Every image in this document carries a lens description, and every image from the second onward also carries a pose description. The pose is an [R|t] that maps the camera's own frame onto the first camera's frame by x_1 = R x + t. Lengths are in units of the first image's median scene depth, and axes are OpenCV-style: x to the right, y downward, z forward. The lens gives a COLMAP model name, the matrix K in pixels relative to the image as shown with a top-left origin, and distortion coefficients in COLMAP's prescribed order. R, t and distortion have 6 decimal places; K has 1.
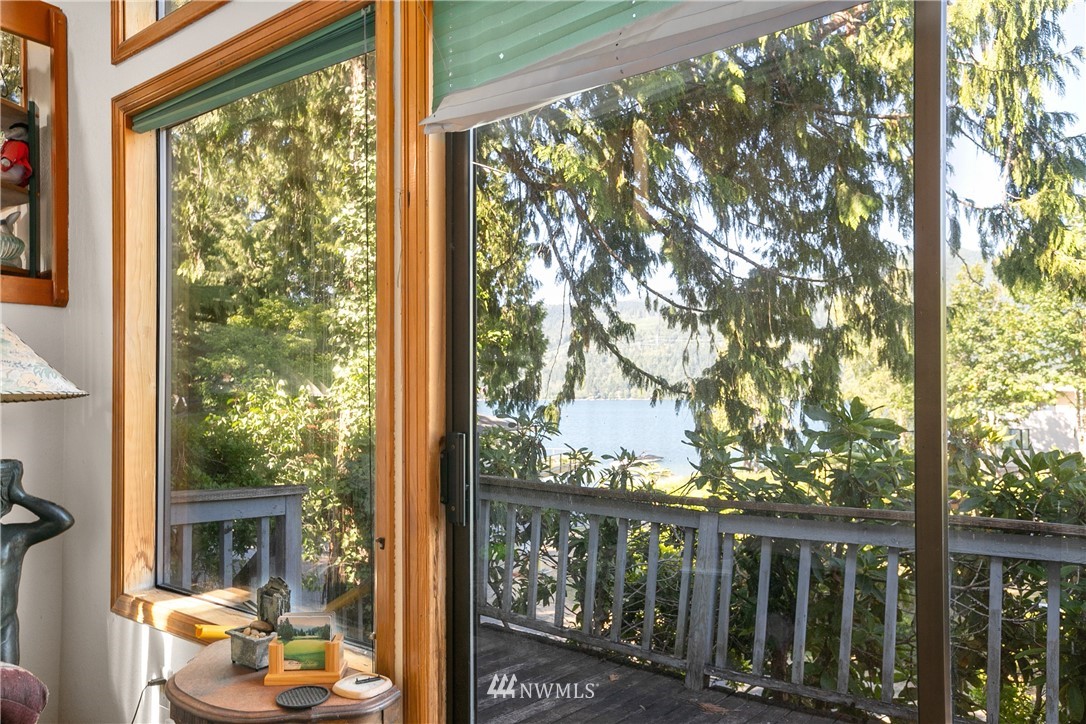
lens RADIAL K [[805.9, 0, 545.0], [0, 805.9, 369.8], [0, 0, 1]] dist [-0.068760, -0.001940]
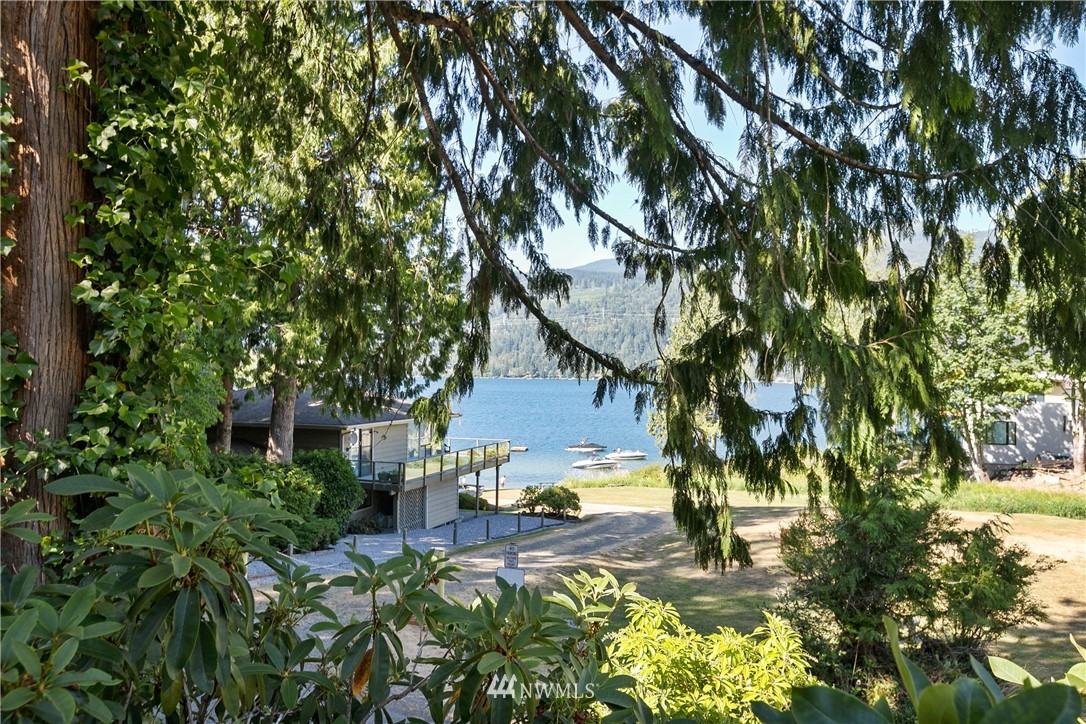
lens RADIAL K [[903.6, 0, 542.0], [0, 903.6, 360.7], [0, 0, 1]] dist [0.004089, 0.001514]
pose [[0.996815, 0.016515, 0.078026, 0.037789], [-0.017754, 0.999727, 0.015206, 0.002595], [-0.077753, -0.016543, 0.996835, 0.317639]]
